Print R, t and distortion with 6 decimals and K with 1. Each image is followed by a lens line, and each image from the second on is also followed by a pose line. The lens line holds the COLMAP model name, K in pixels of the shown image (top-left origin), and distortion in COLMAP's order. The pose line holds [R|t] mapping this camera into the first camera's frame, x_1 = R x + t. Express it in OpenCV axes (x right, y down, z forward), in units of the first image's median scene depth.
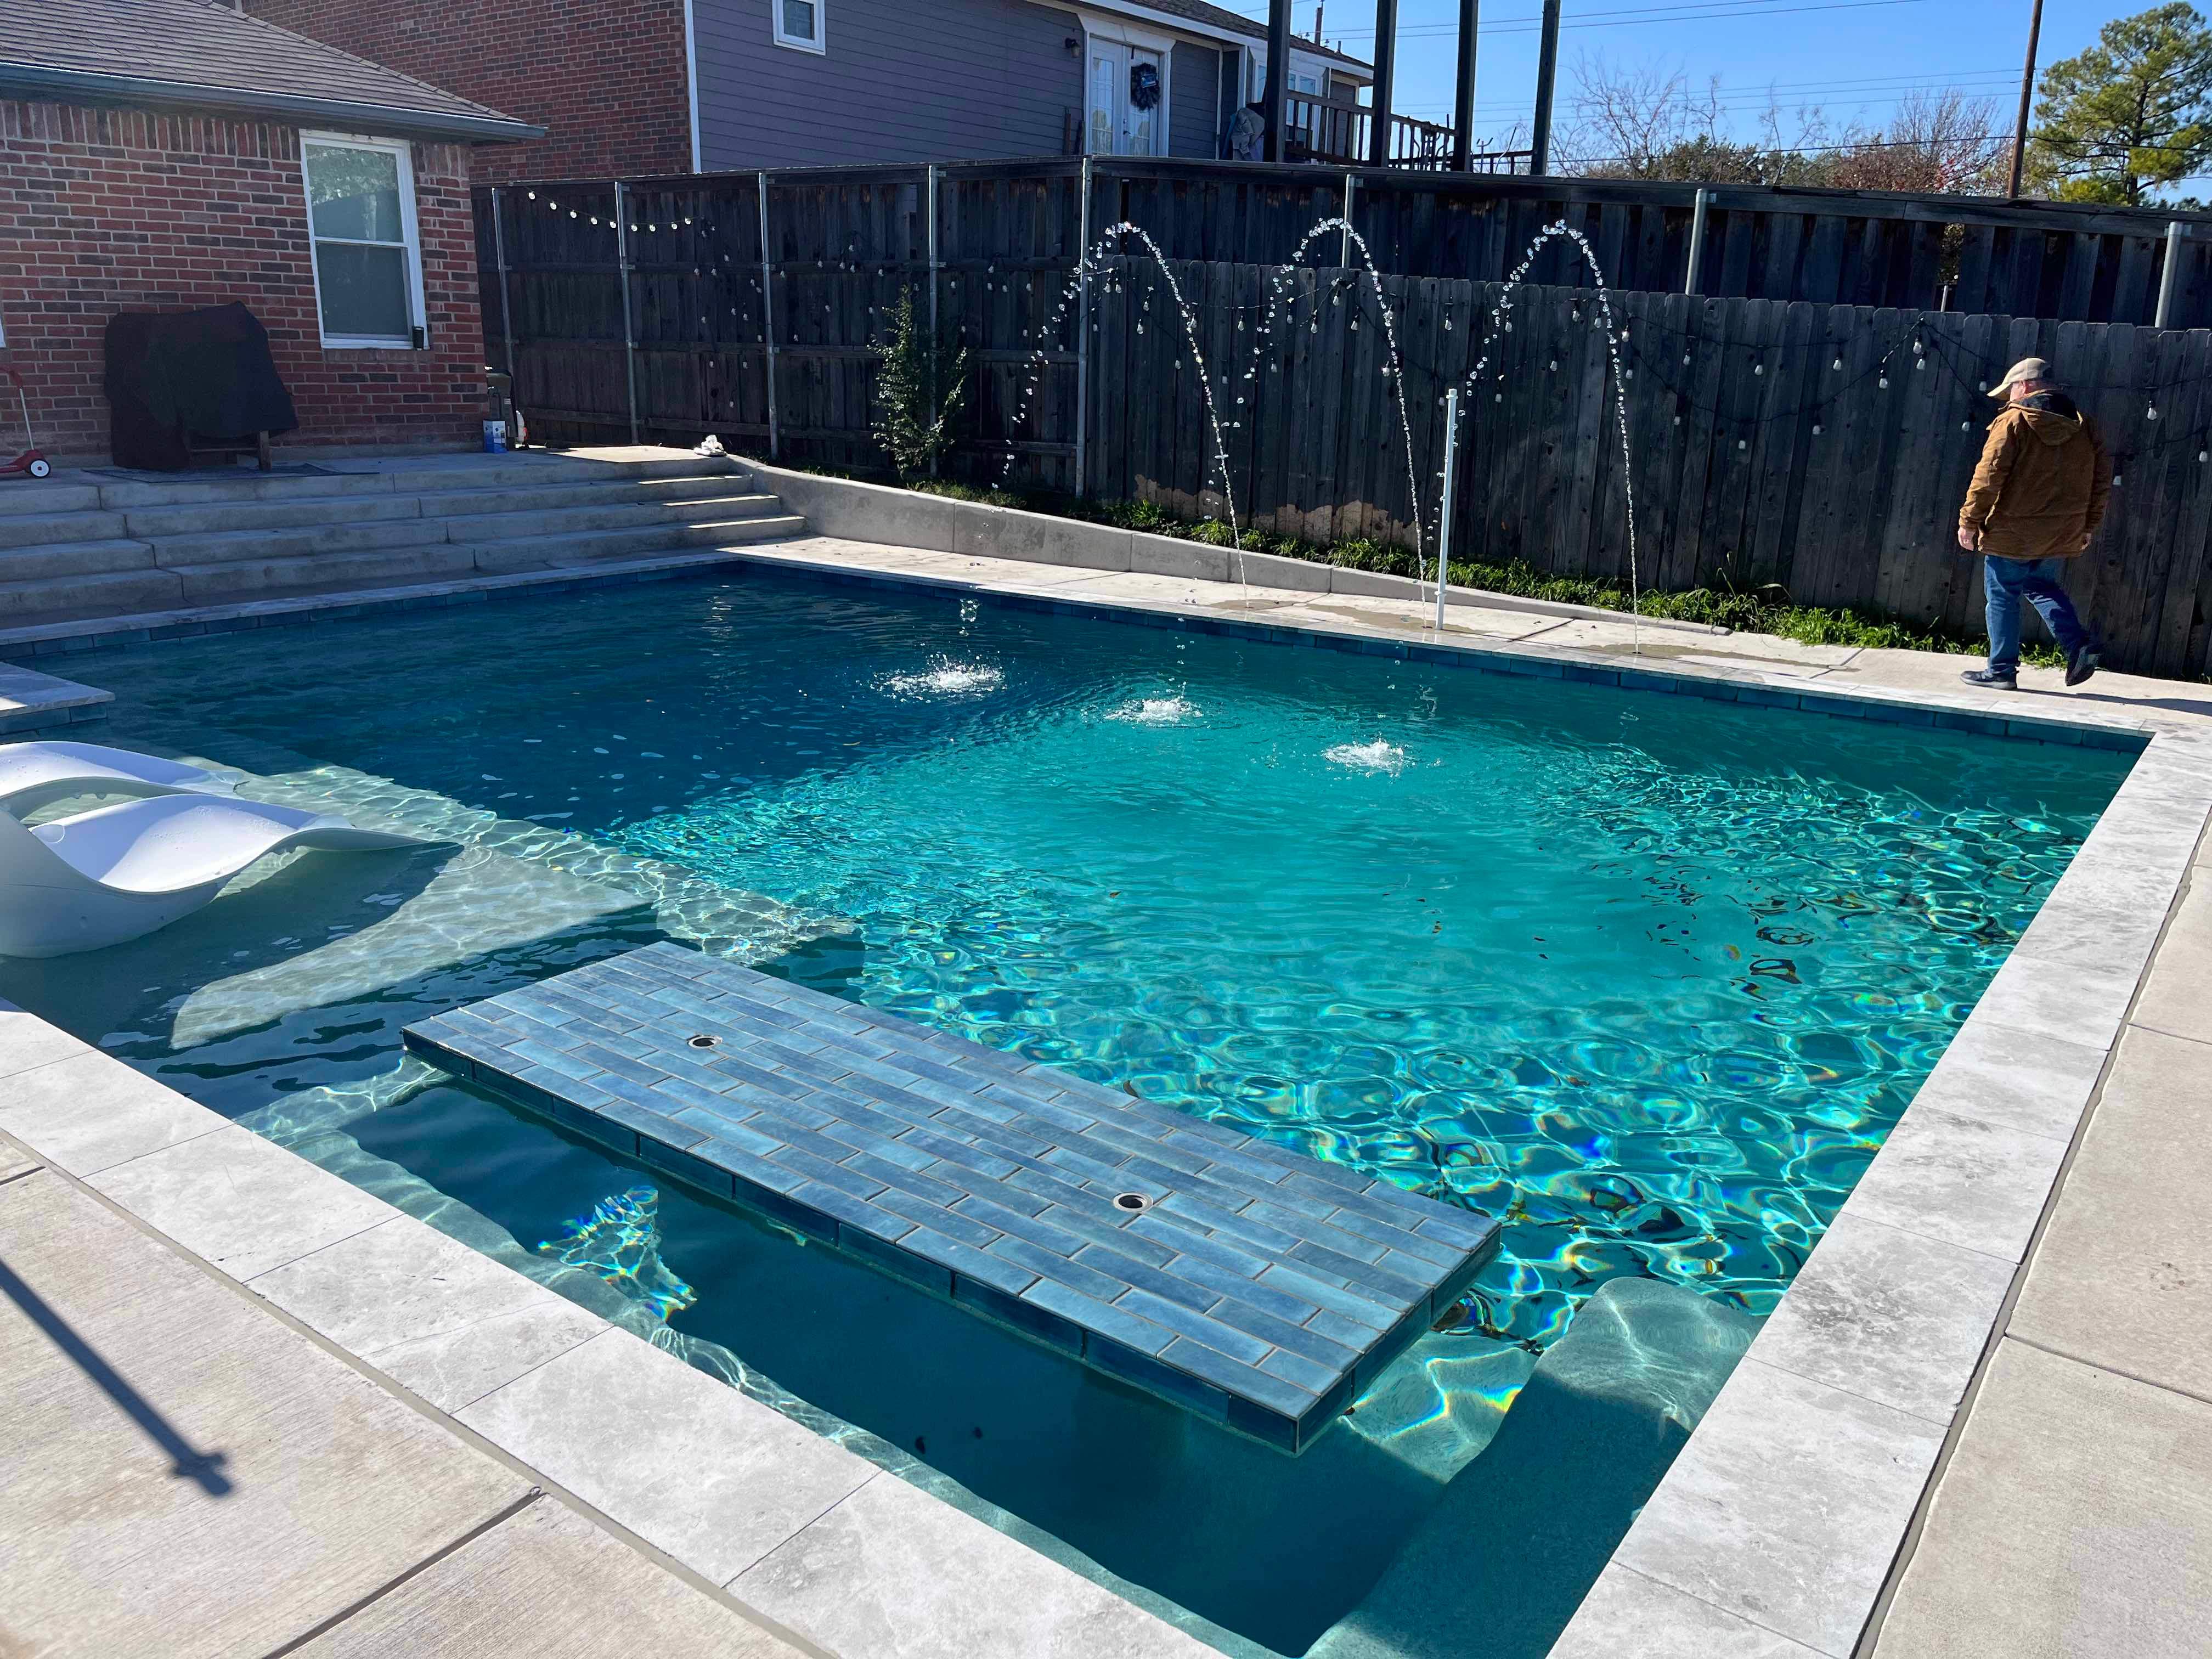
lens RADIAL K [[1694.3, 0, 1106.0], [0, 1694.3, 829.5], [0, 0, 1]] dist [0.016005, -0.008153]
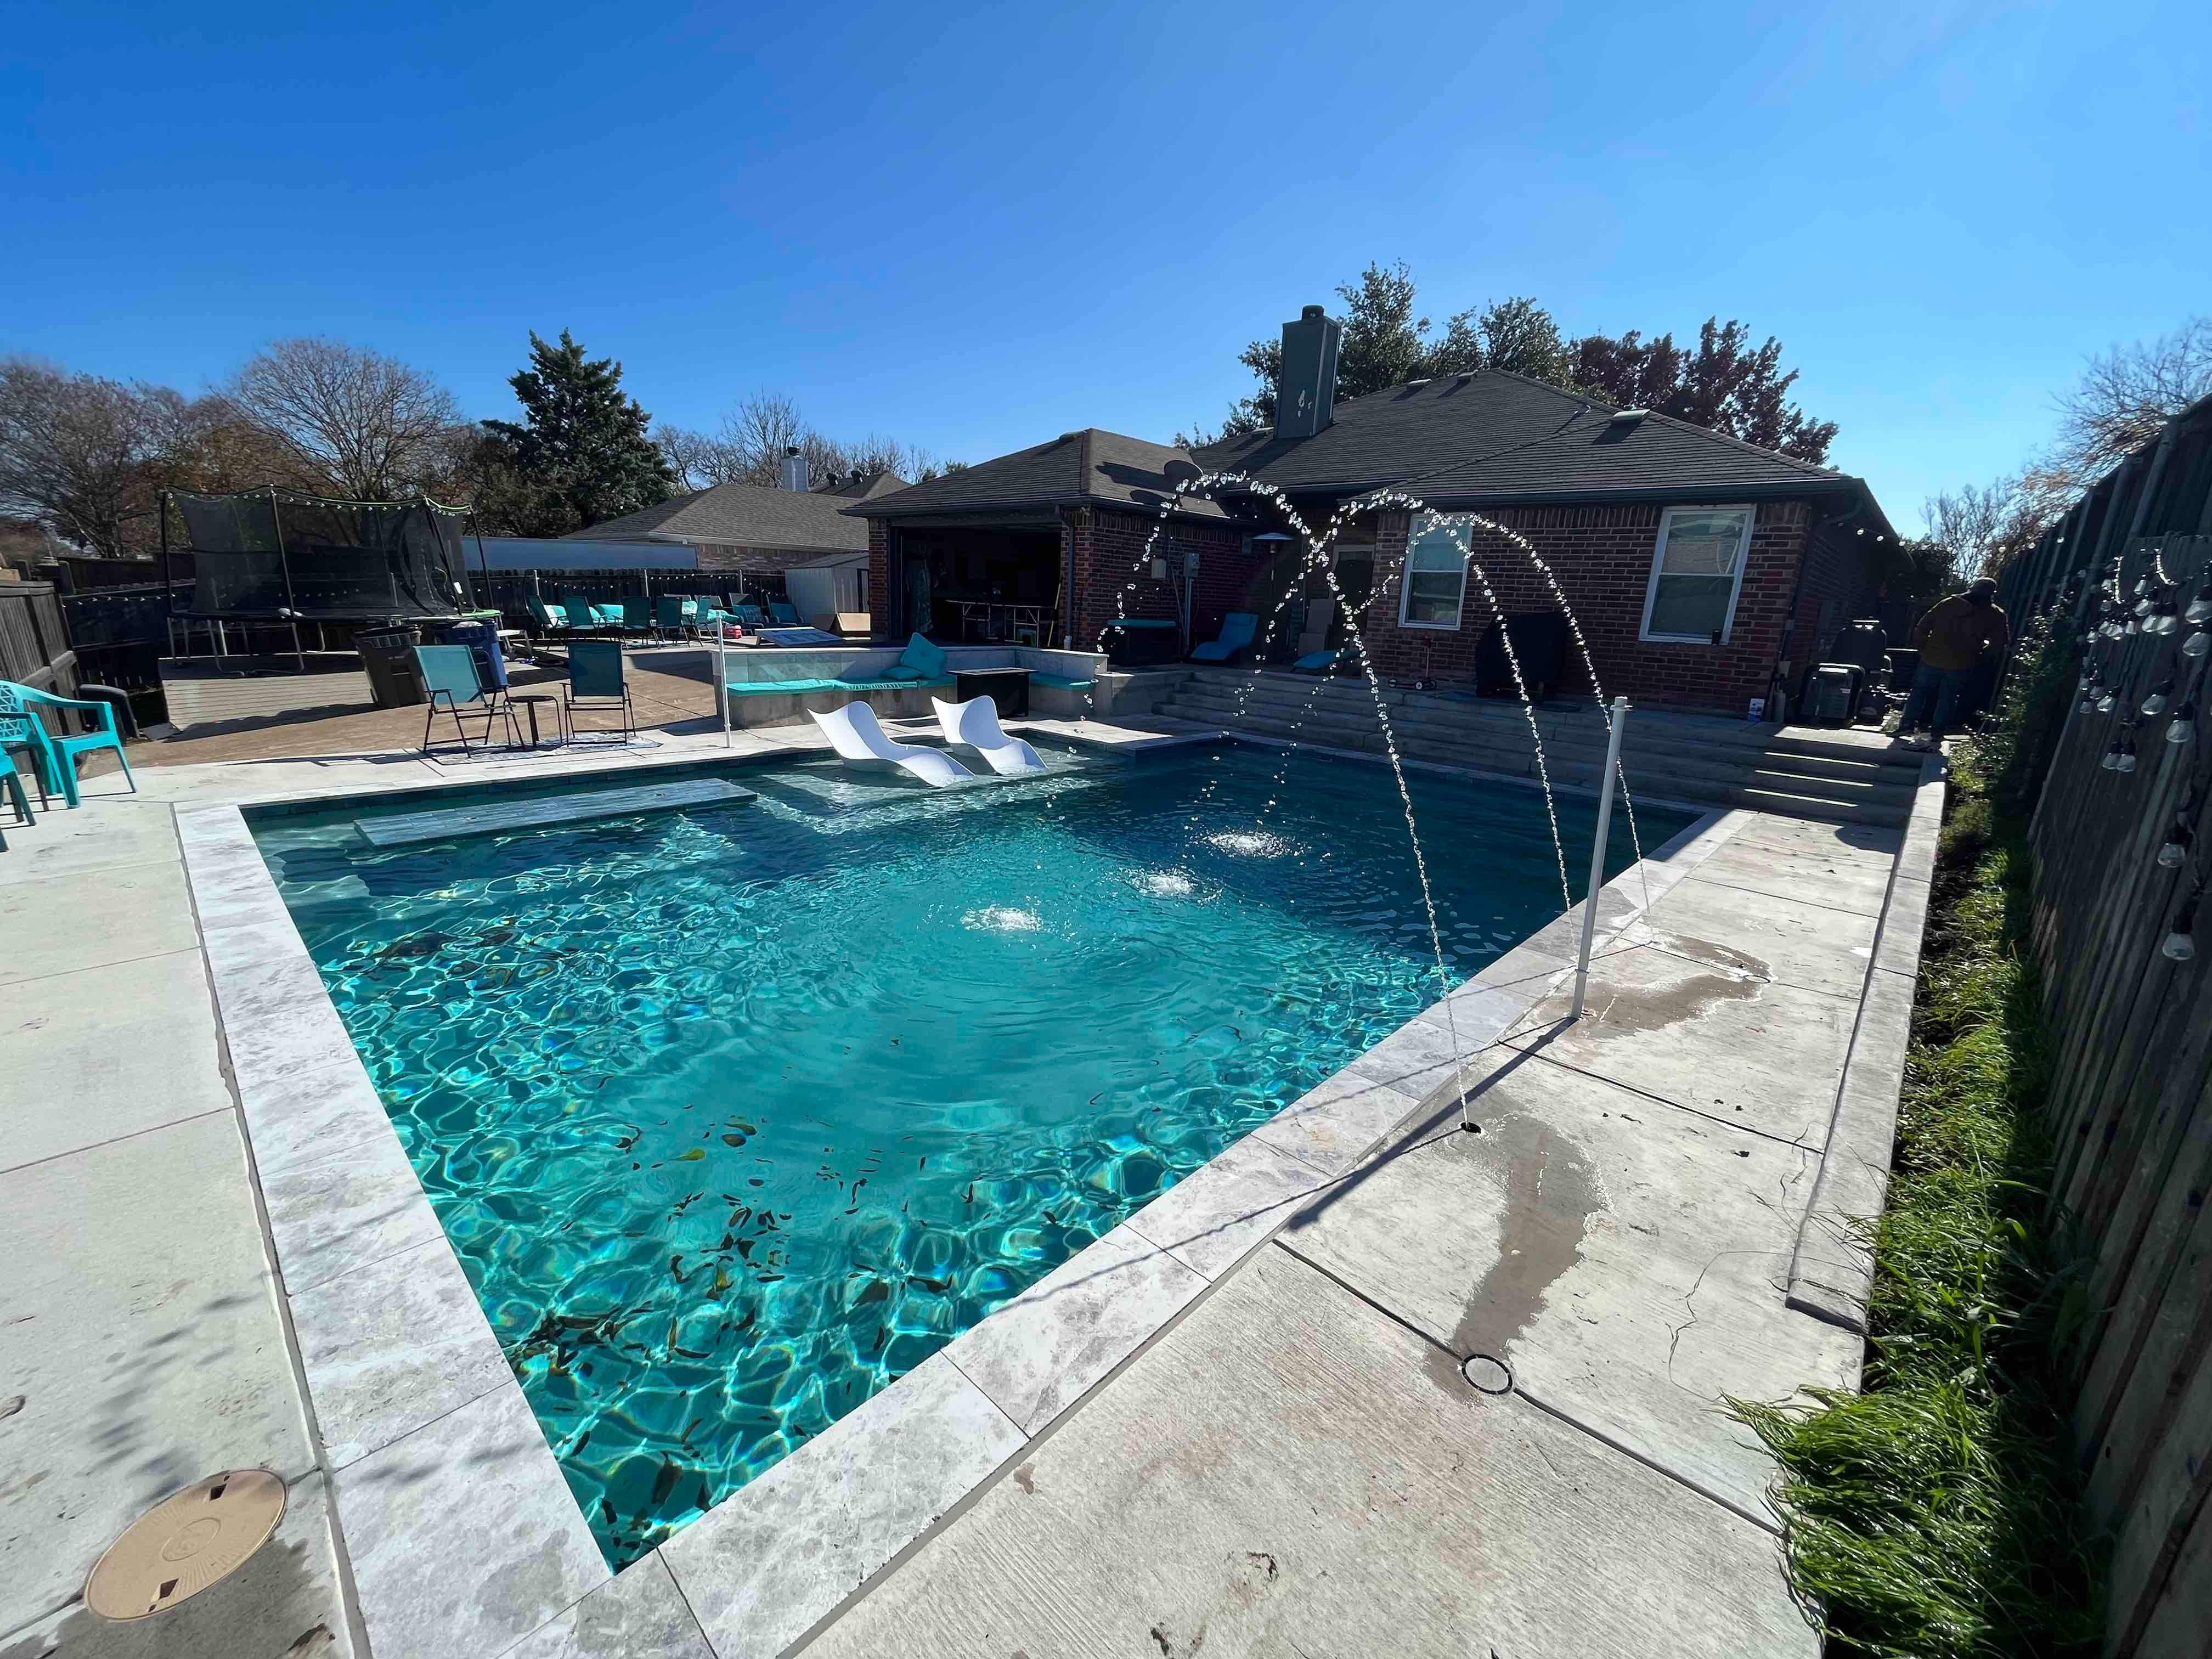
lens RADIAL K [[871.6, 0, 1106.0], [0, 871.6, 829.5], [0, 0, 1]] dist [-0.000745, -0.000032]
pose [[-0.111244, 0.231393, -0.966479, 1.433411], [-0.314124, 0.914468, 0.255097, -0.564153], [0.942842, 0.331972, -0.029043, 1.998741]]
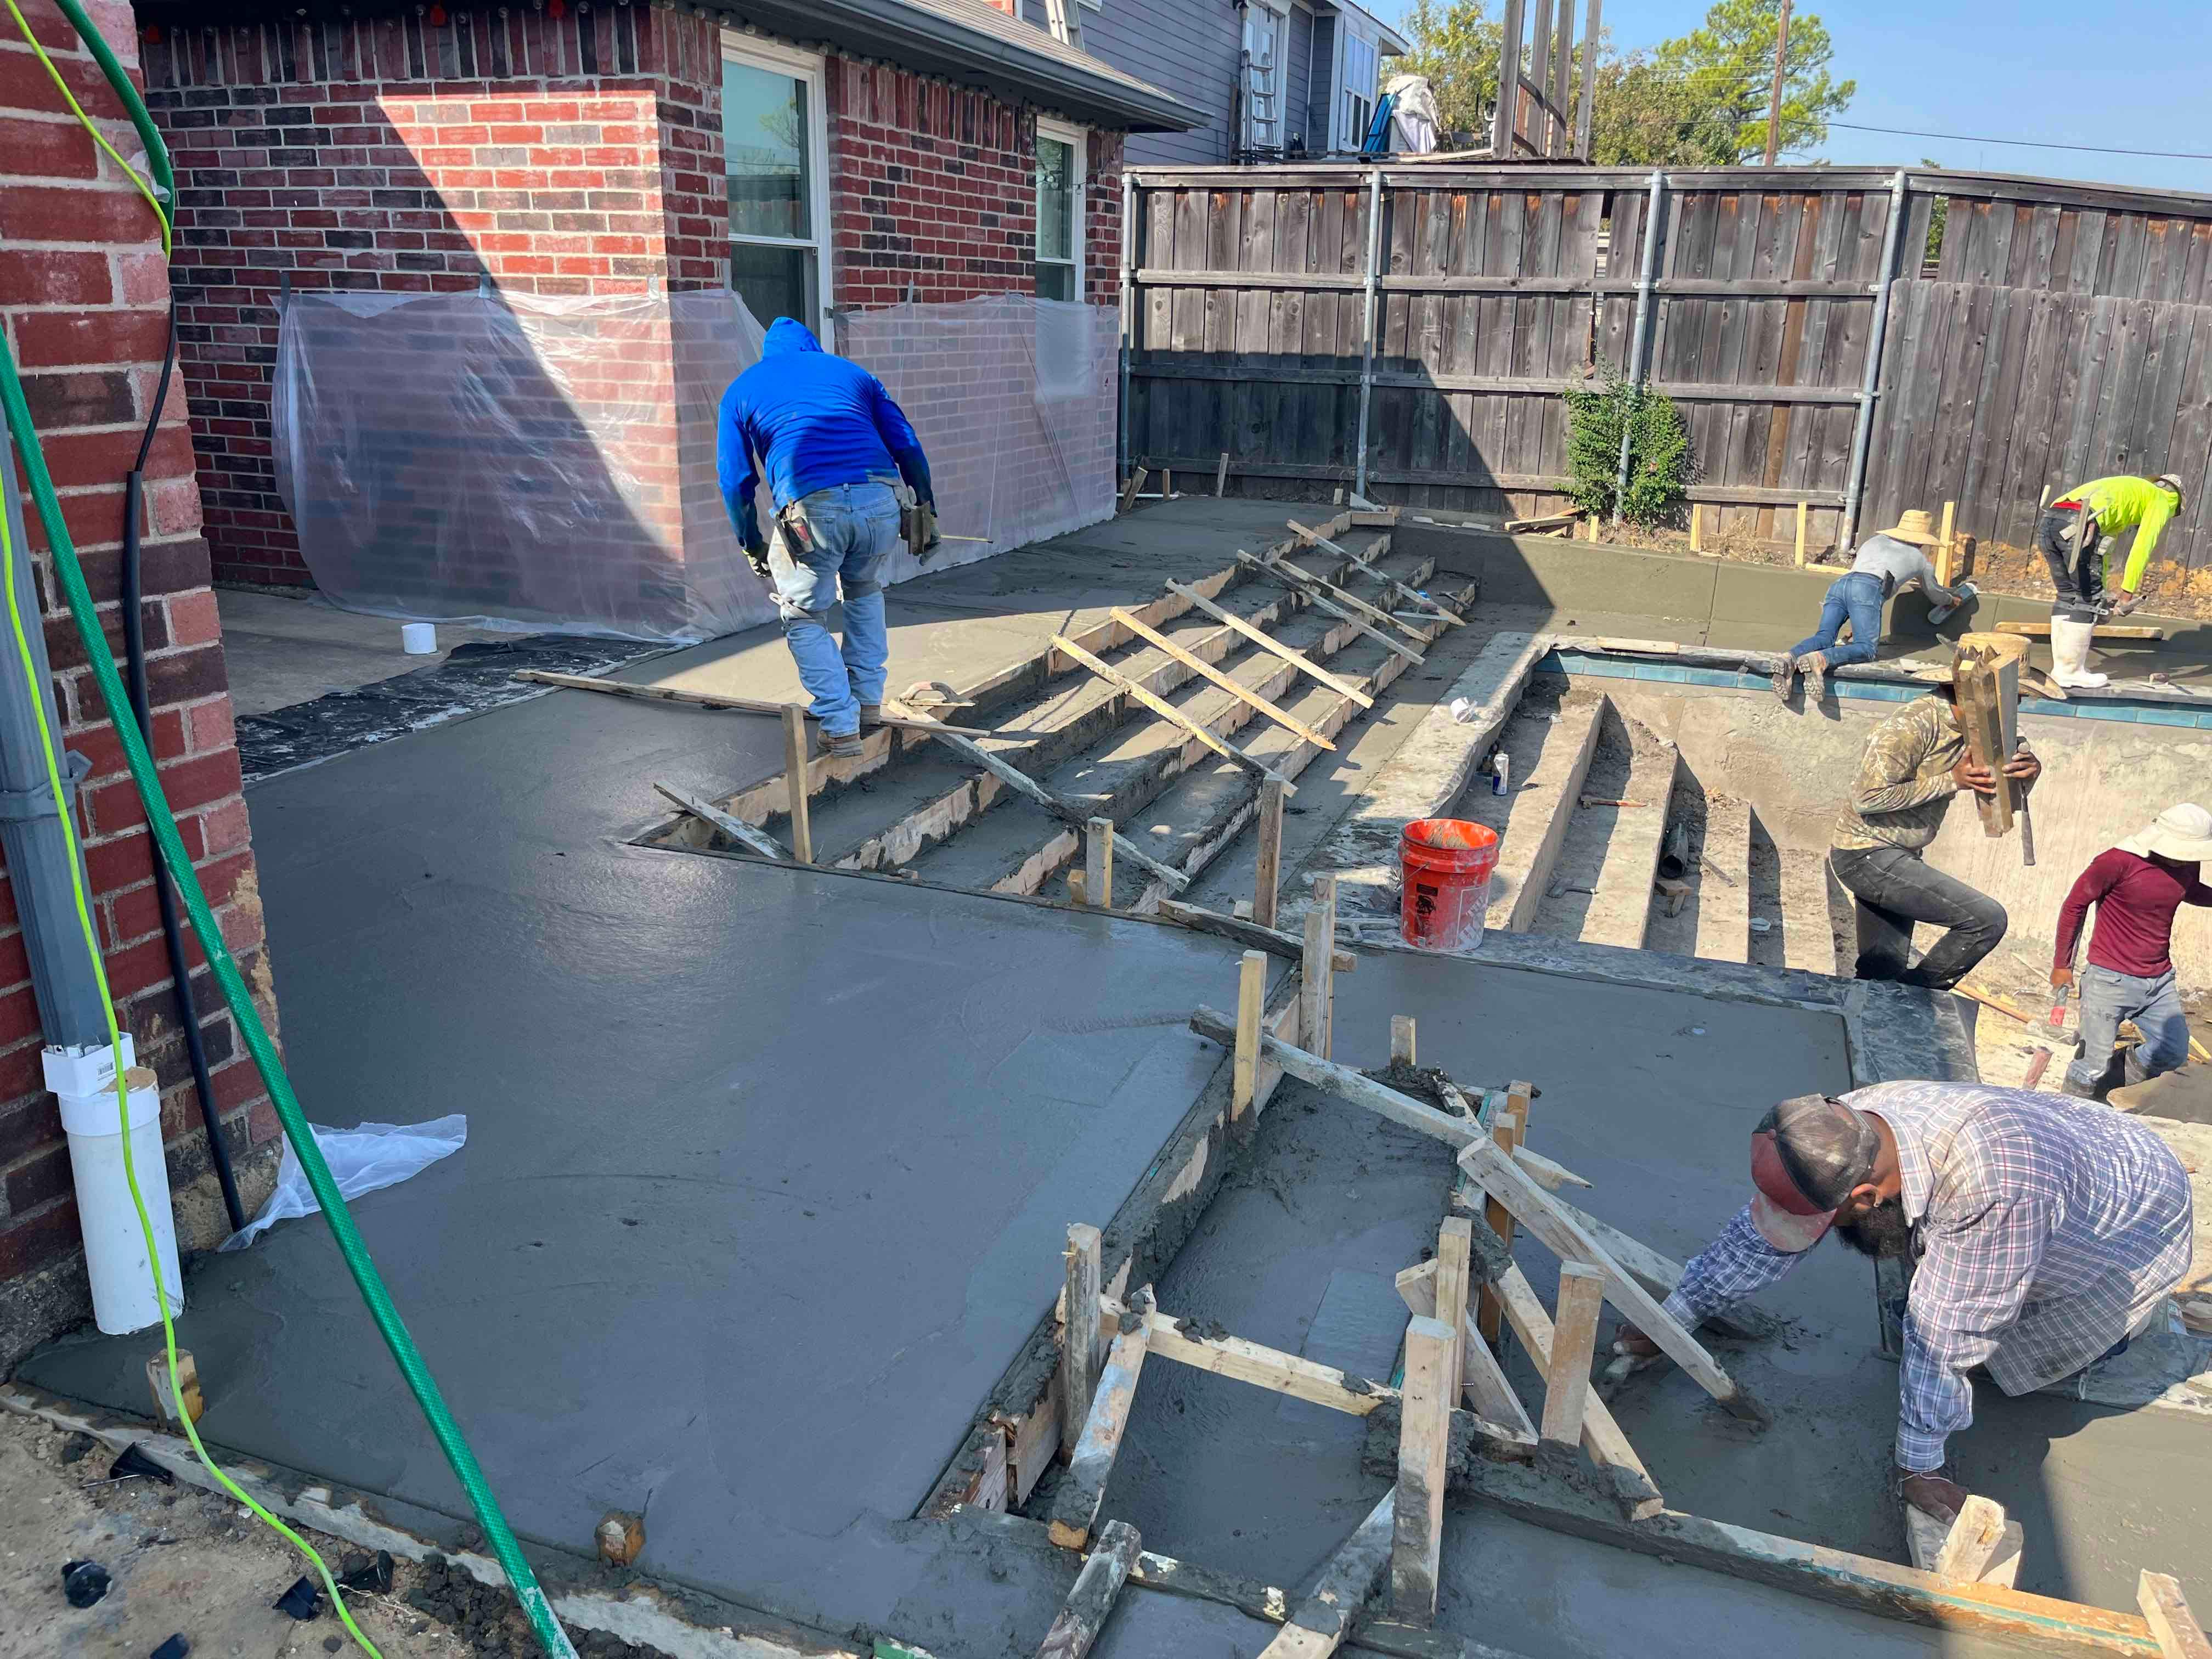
lens RADIAL K [[1694.3, 0, 1106.0], [0, 1694.3, 829.5], [0, 0, 1]] dist [0.016005, -0.008153]
pose [[0.959674, -0.079749, 0.269565, -2.023066], [0.073318, 0.996734, 0.033859, -0.358369], [-0.271384, -0.012729, 0.962387, 0.811030]]
